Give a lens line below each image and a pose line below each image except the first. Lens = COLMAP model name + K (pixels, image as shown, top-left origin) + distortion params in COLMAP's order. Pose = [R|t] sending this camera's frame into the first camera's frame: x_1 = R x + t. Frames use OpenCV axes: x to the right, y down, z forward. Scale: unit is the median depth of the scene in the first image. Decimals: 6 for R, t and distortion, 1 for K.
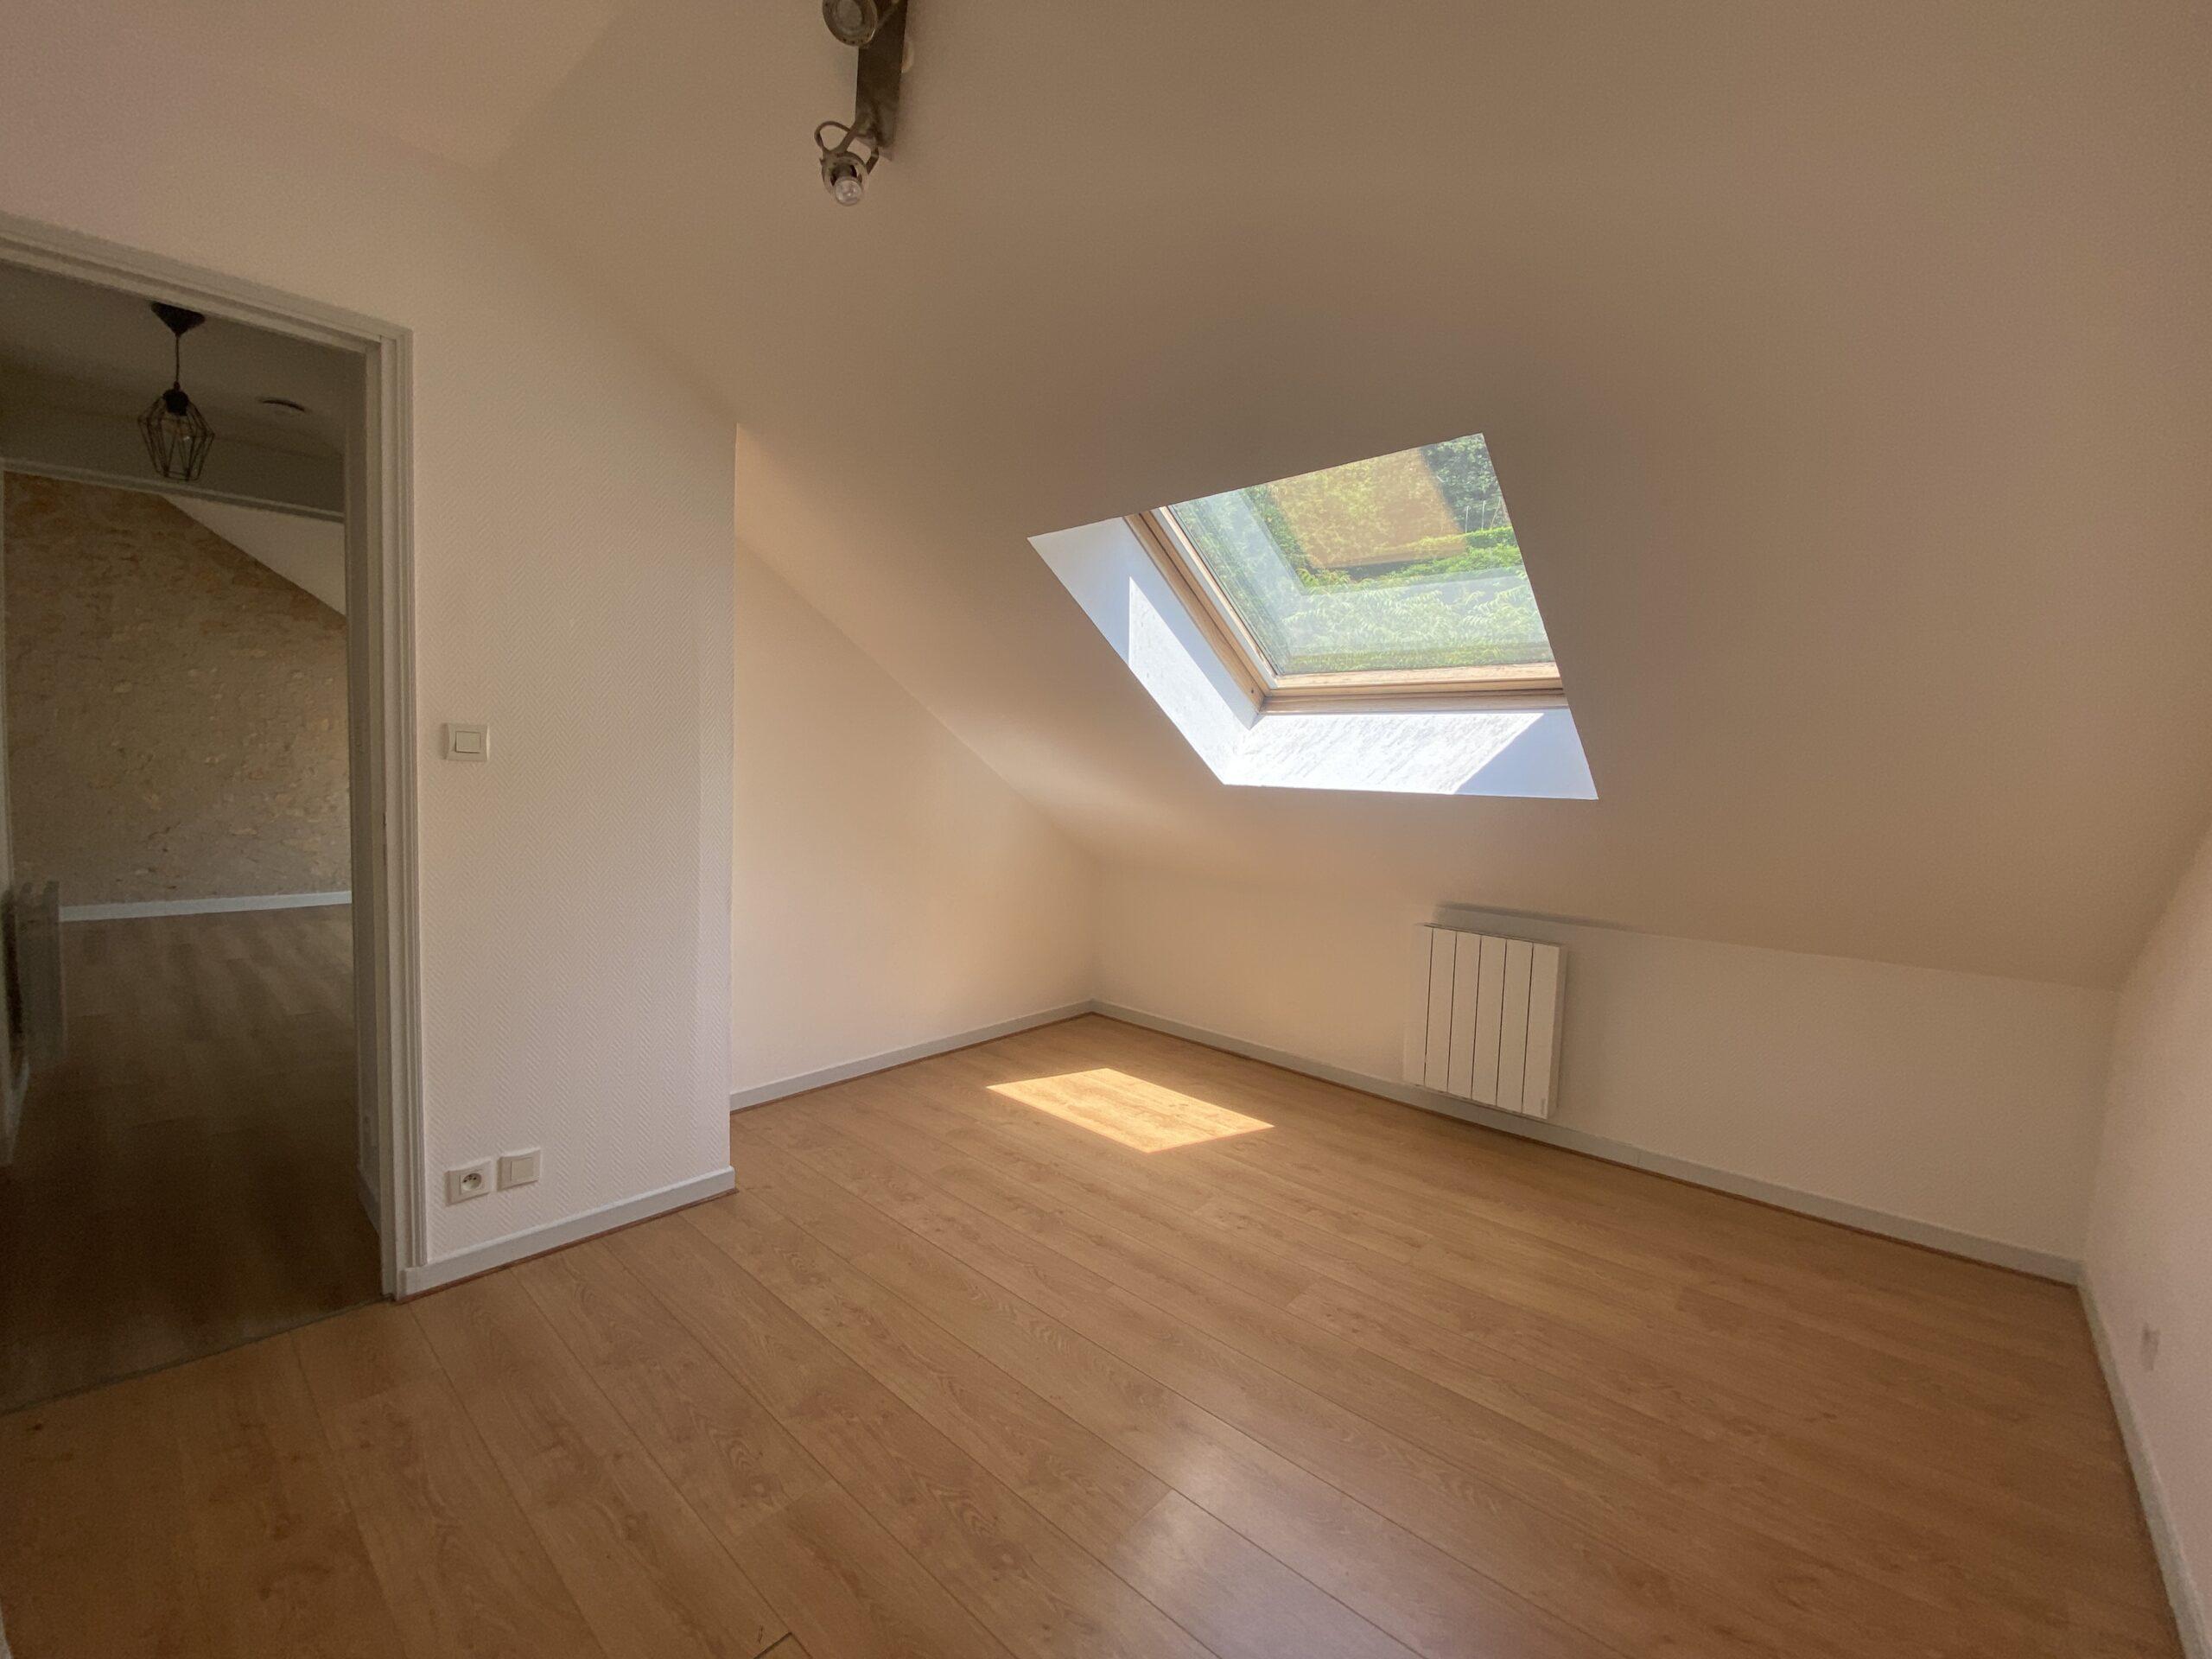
lens RADIAL K [[914.3, 0, 1101.5], [0, 914.3, 825.3], [0, 0, 1]] dist [0.026970, -0.018709]
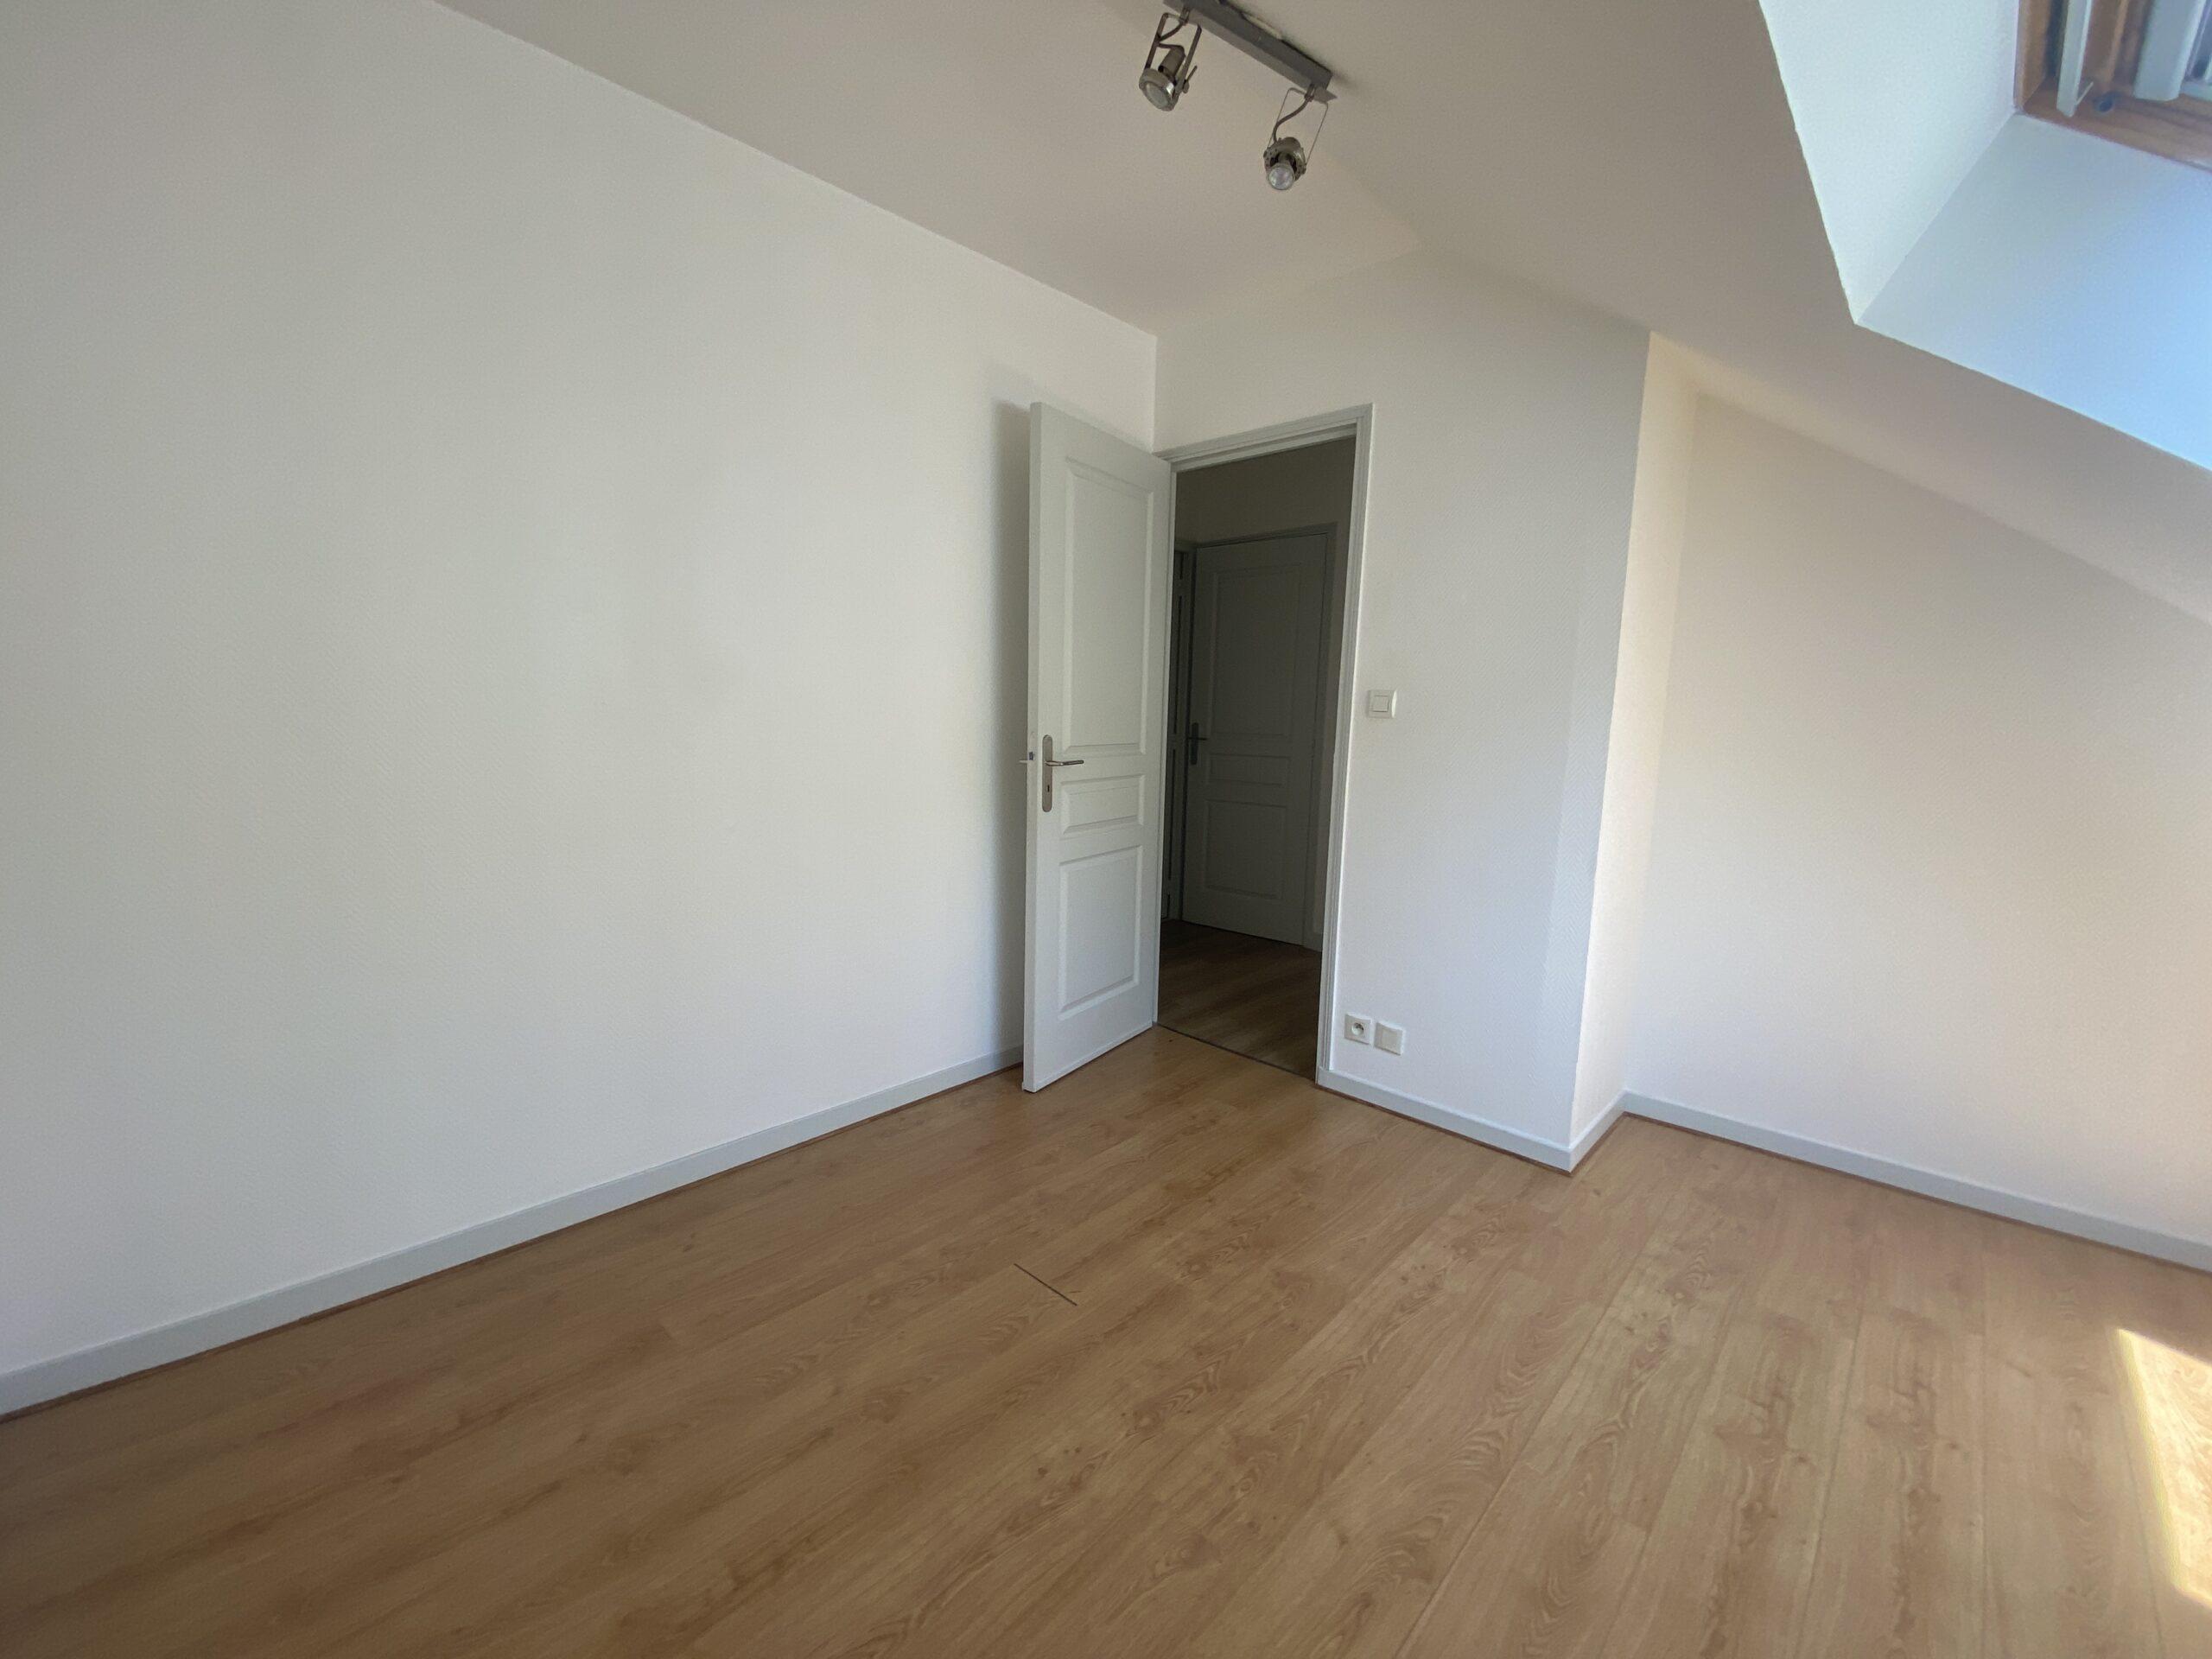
lens RADIAL K [[901.7, 0, 1098.2], [0, 901.7, 830.1], [0, 0, 1]] dist [0.025339, -0.016997]
pose [[-0.027923, 0.105827, -0.993992, 0.510760], [-0.090129, 0.990063, 0.107941, -0.010926], [0.995539, 0.092602, -0.018107, 0.506027]]
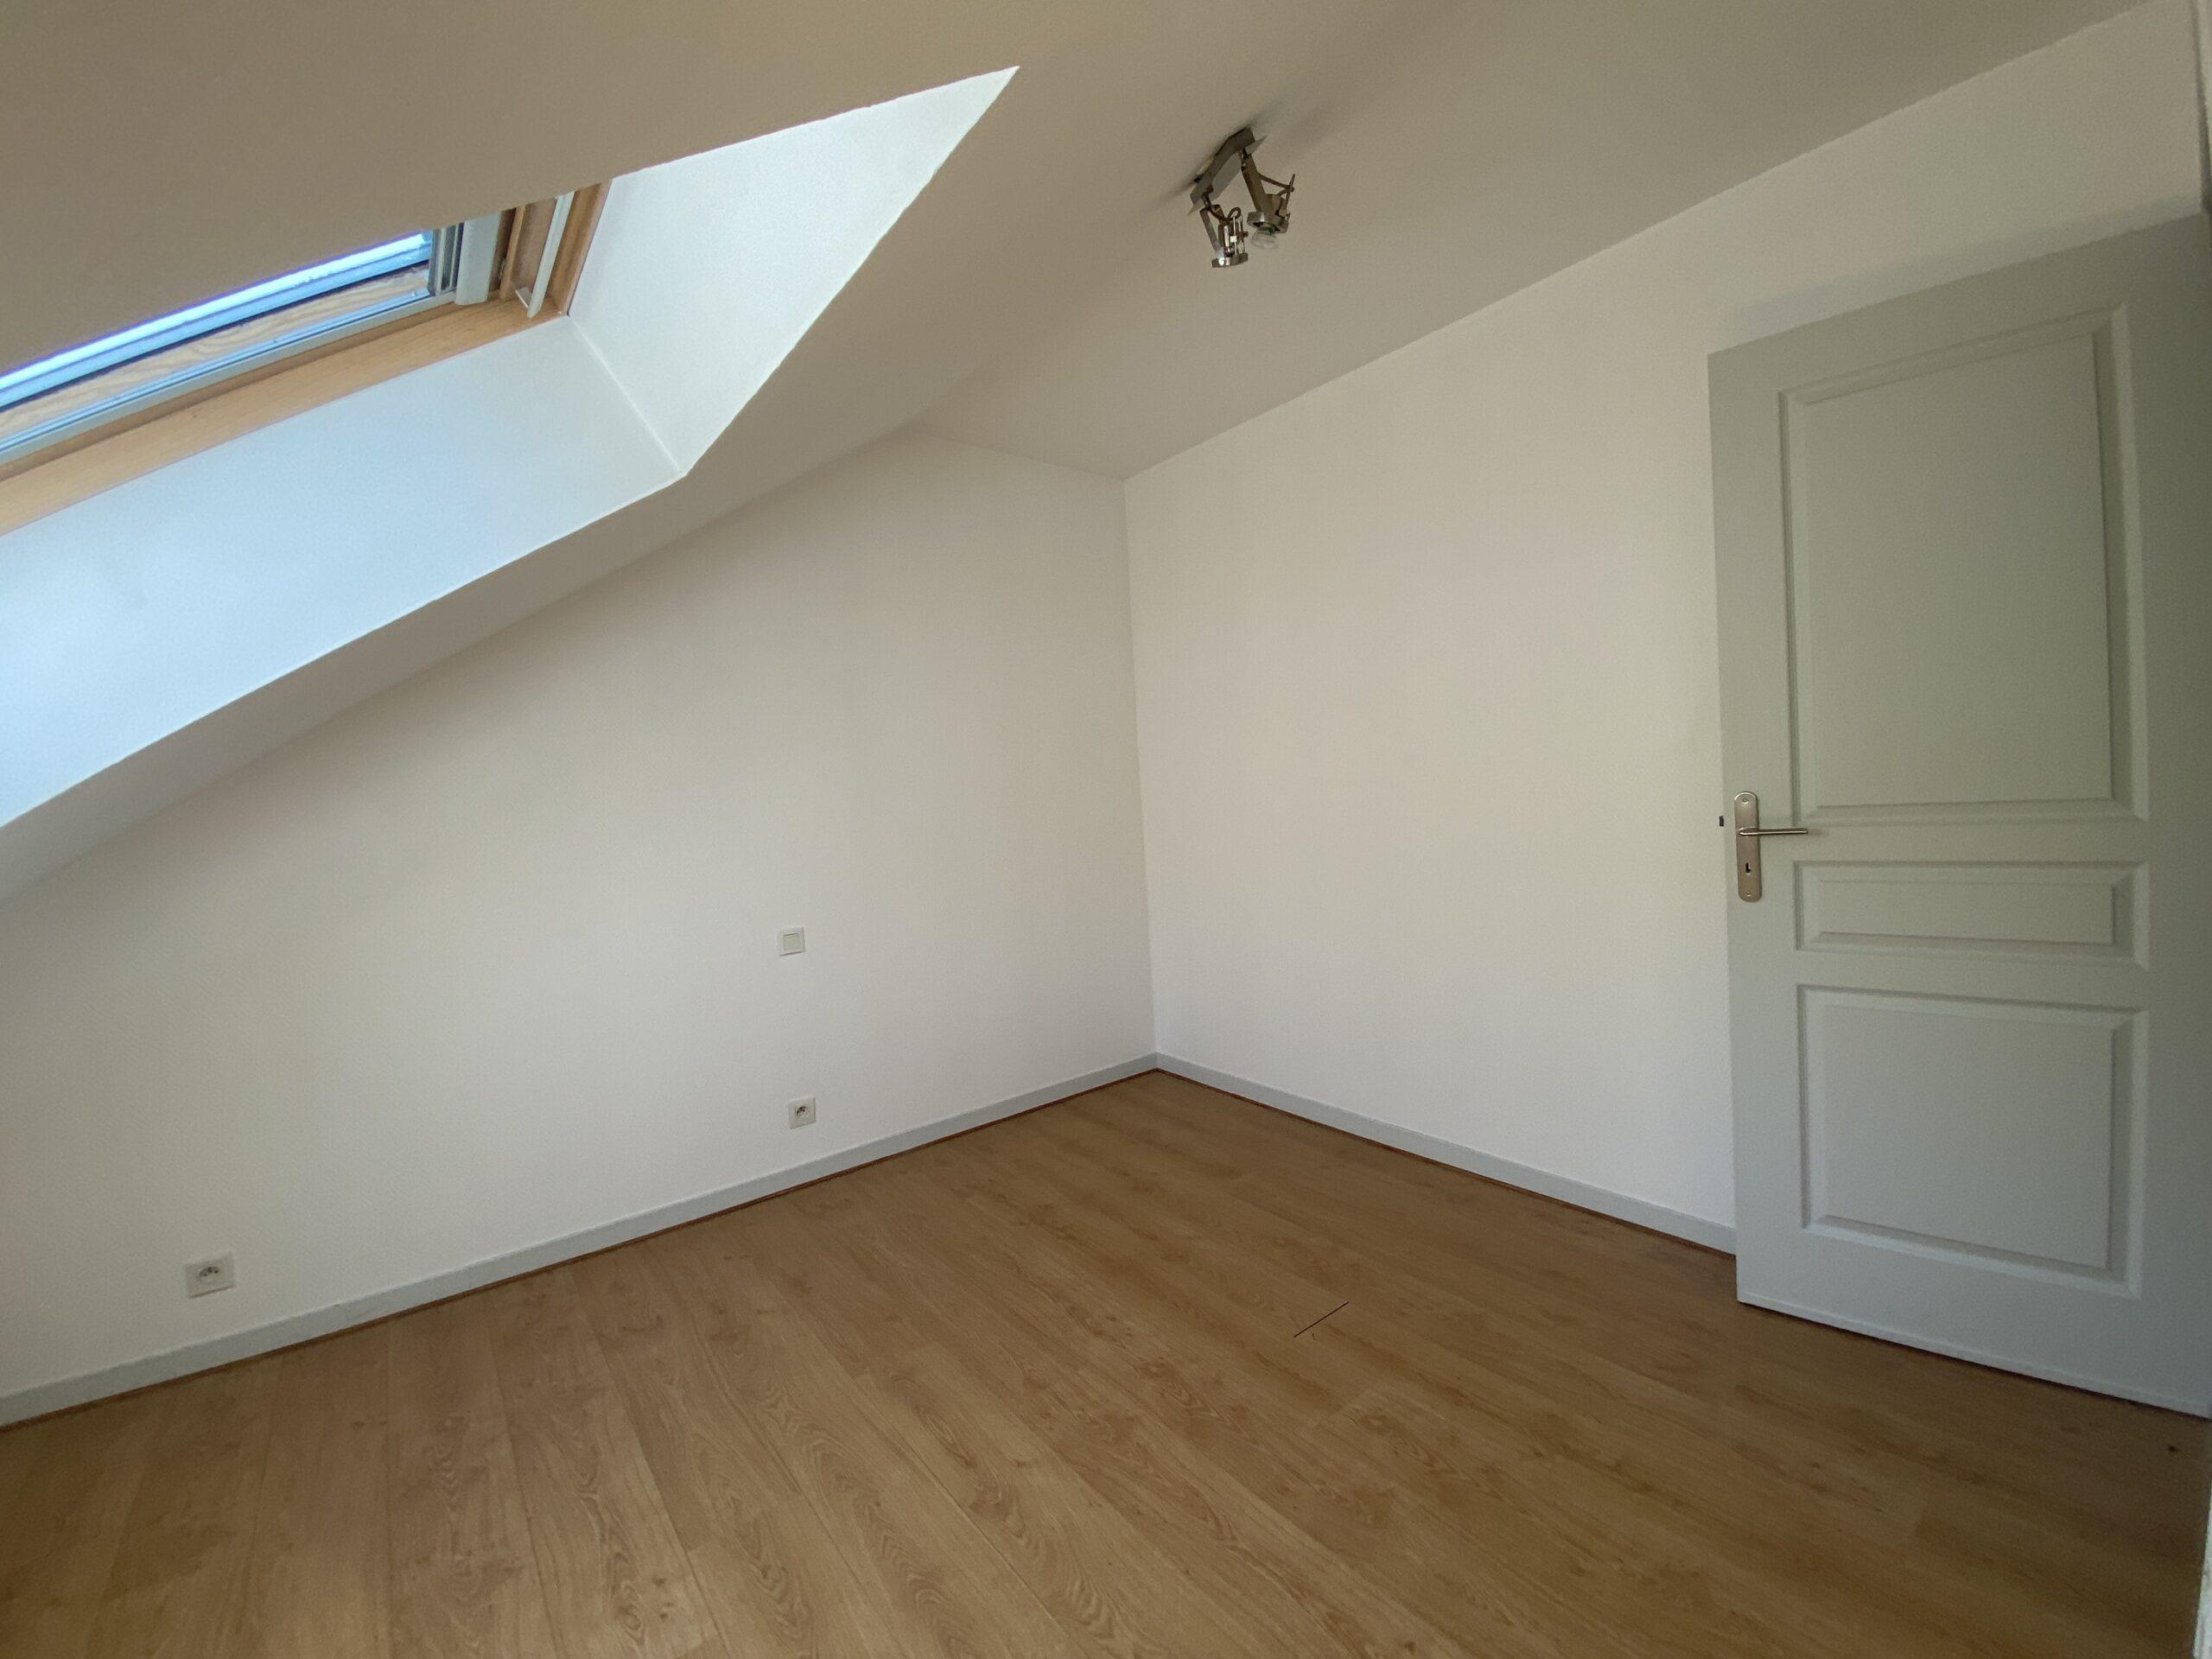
lens RADIAL K [[901.7, 0, 1098.2], [0, 901.7, 830.1], [0, 0, 1]] dist [0.025339, -0.016997]
pose [[-0.984892, 0.013384, 0.172651, -0.147146], [0.033044, 0.993214, 0.111507, -0.072602], [-0.169987, 0.115527, -0.978651, 1.244965]]
